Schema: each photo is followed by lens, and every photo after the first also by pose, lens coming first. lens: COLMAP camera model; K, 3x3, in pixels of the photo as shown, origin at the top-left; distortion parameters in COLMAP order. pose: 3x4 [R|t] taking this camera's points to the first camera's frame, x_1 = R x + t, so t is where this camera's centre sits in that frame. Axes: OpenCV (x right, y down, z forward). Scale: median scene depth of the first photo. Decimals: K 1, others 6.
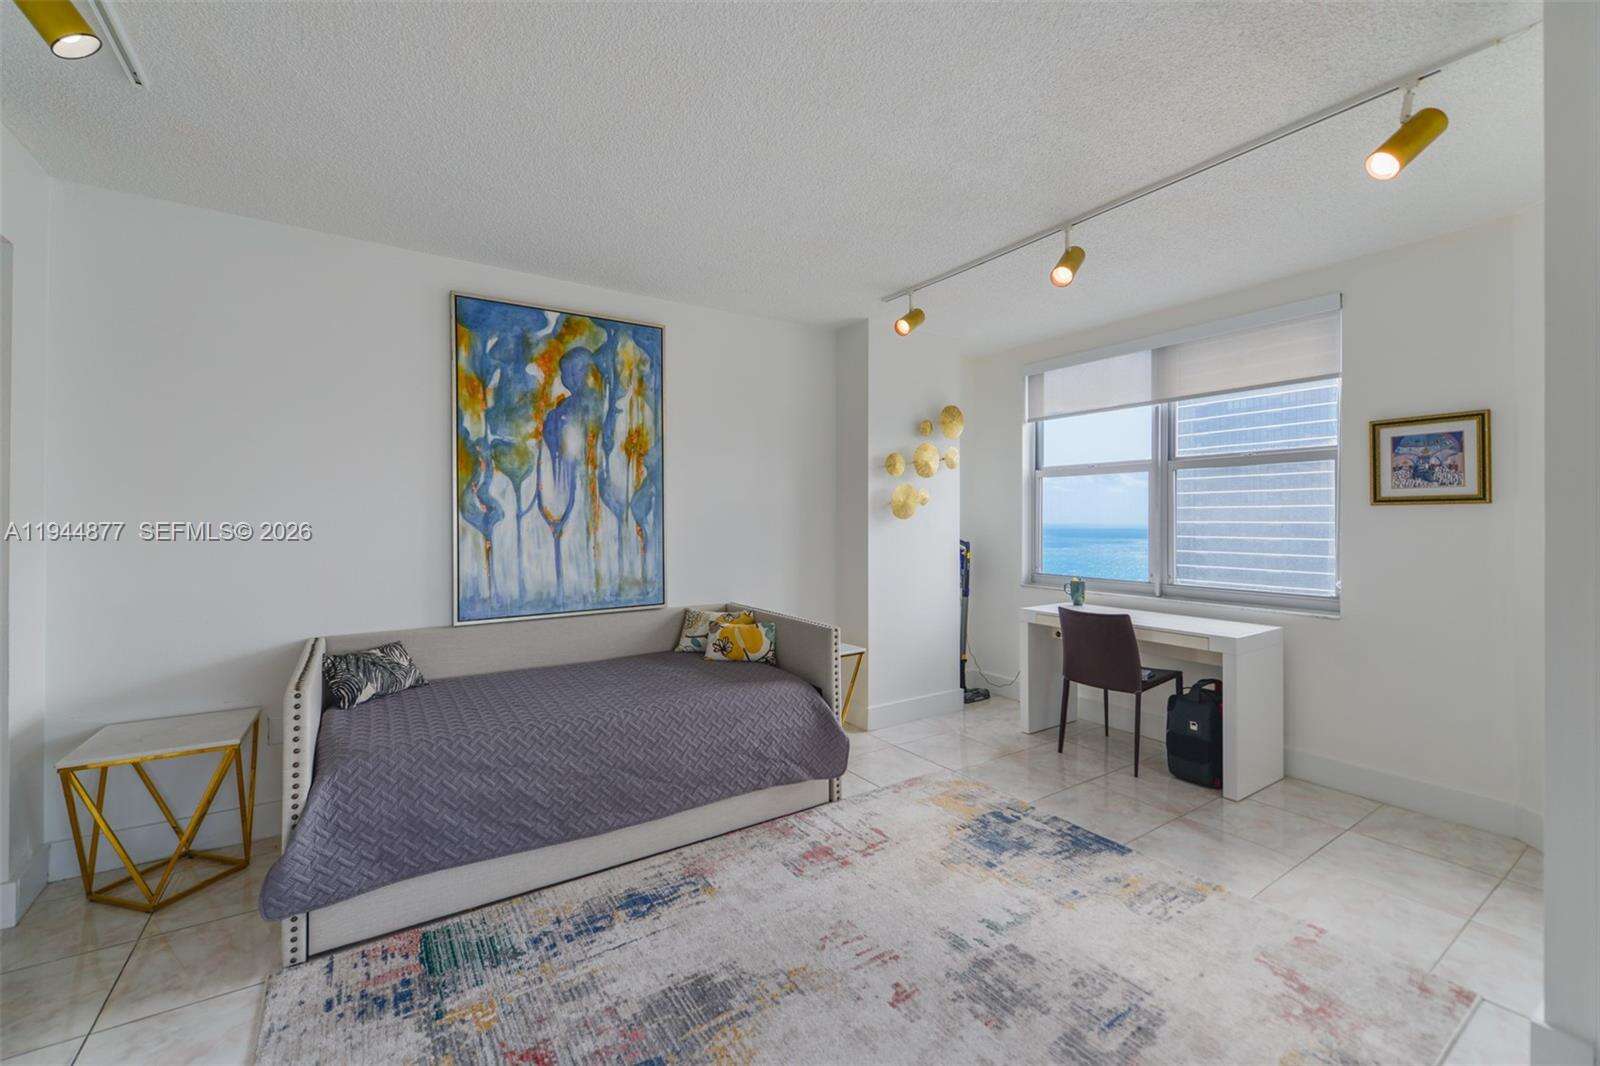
lens RADIAL K [[639.8, 0, 775.9], [0, 639.8, 523.0], [0, 0, 1]] dist [0.000902, -0.000499]
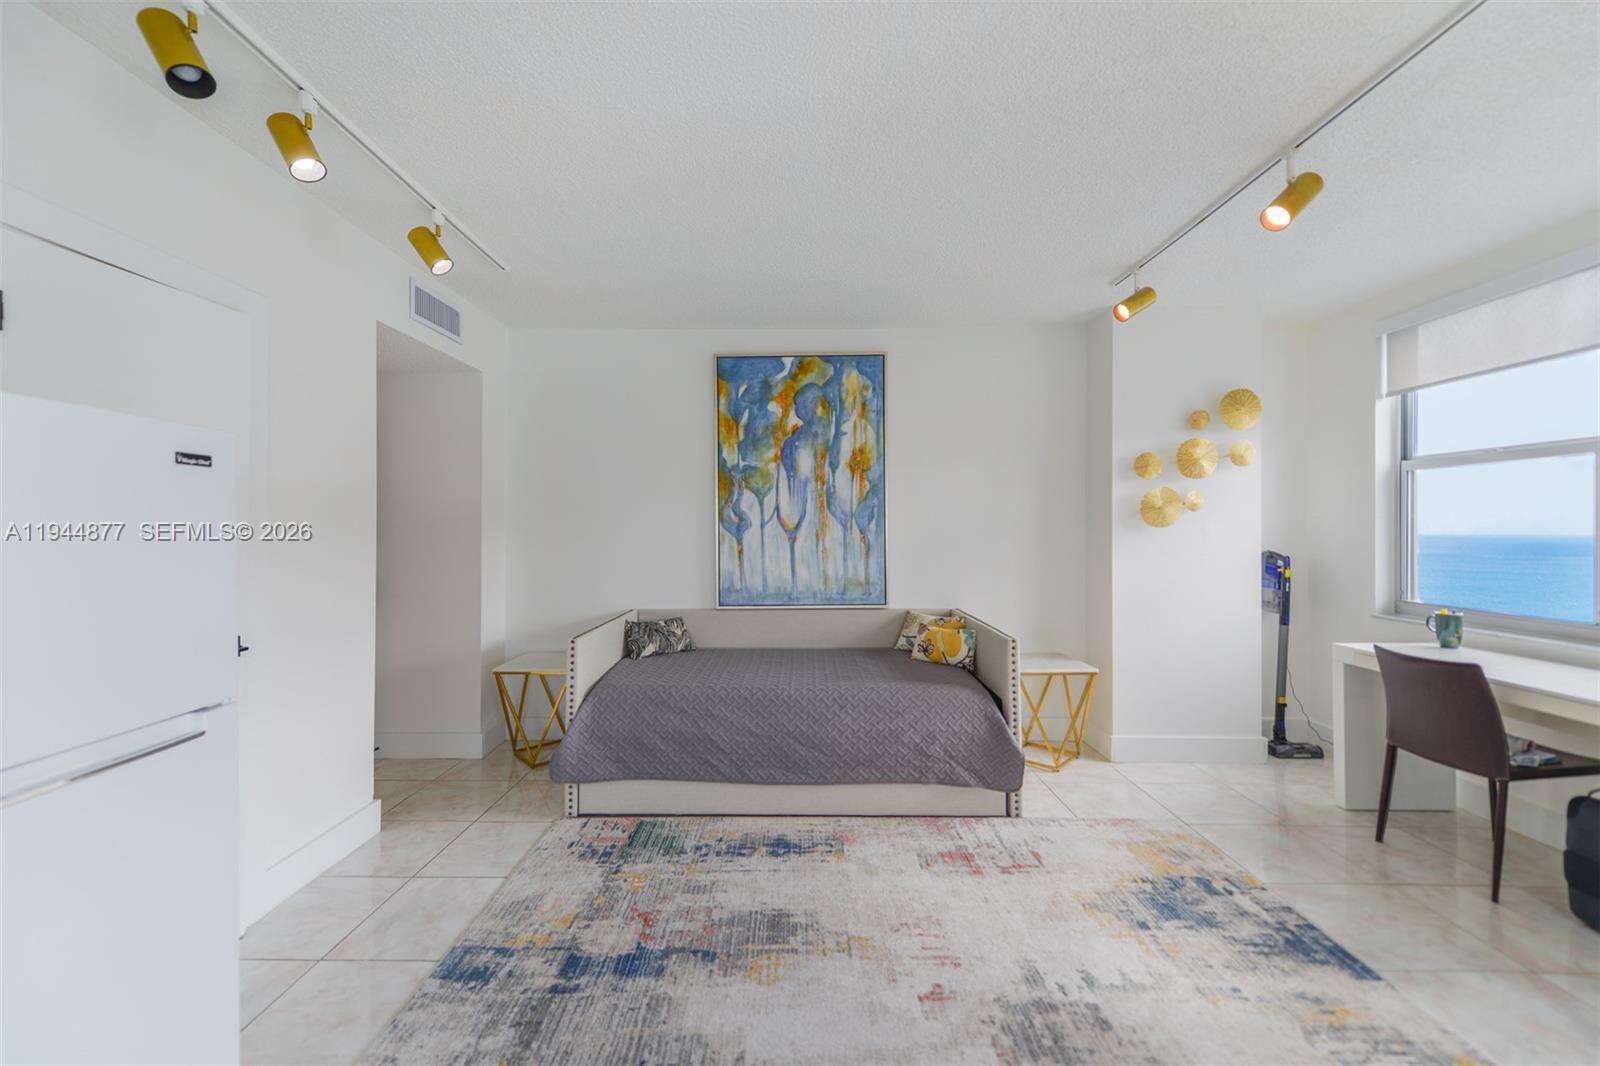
lens RADIAL K [[609.2, 0, 787.5], [0, 609.2, 531.5], [0, 0, 1]] dist [0.009912, -0.000363]
pose [[0.837236, 0.001404, -0.546840, 0.312966], [-0.002817, 0.999995, -0.001746, 0.003509], [0.546835, 0.003003, 0.837235, 0.033782]]
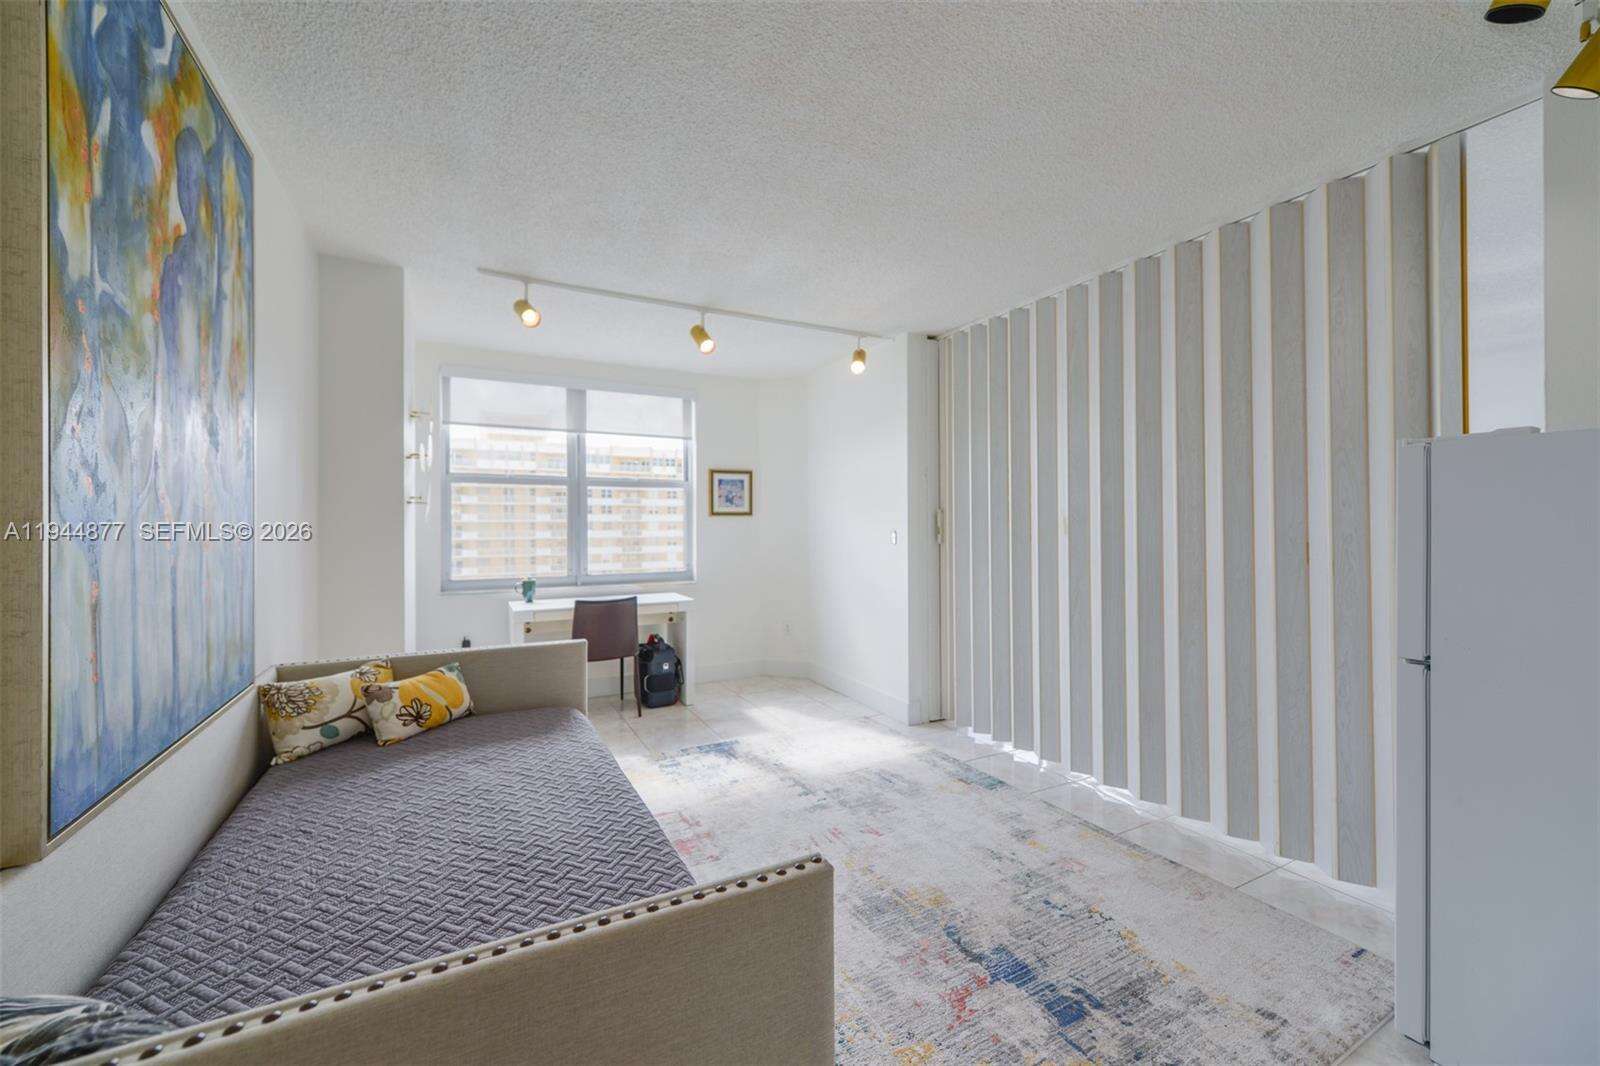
lens RADIAL K [[639.8, 0, 775.9], [0, 639.8, 523.0], [0, 0, 1]] dist [0.000902, -0.000499]
pose [[0.095732, 0.004743, 0.995396, -0.800634], [0.011927, 0.999911, -0.005912, 0.003832], [-0.995336, 0.012438, 0.095667, 0.633120]]
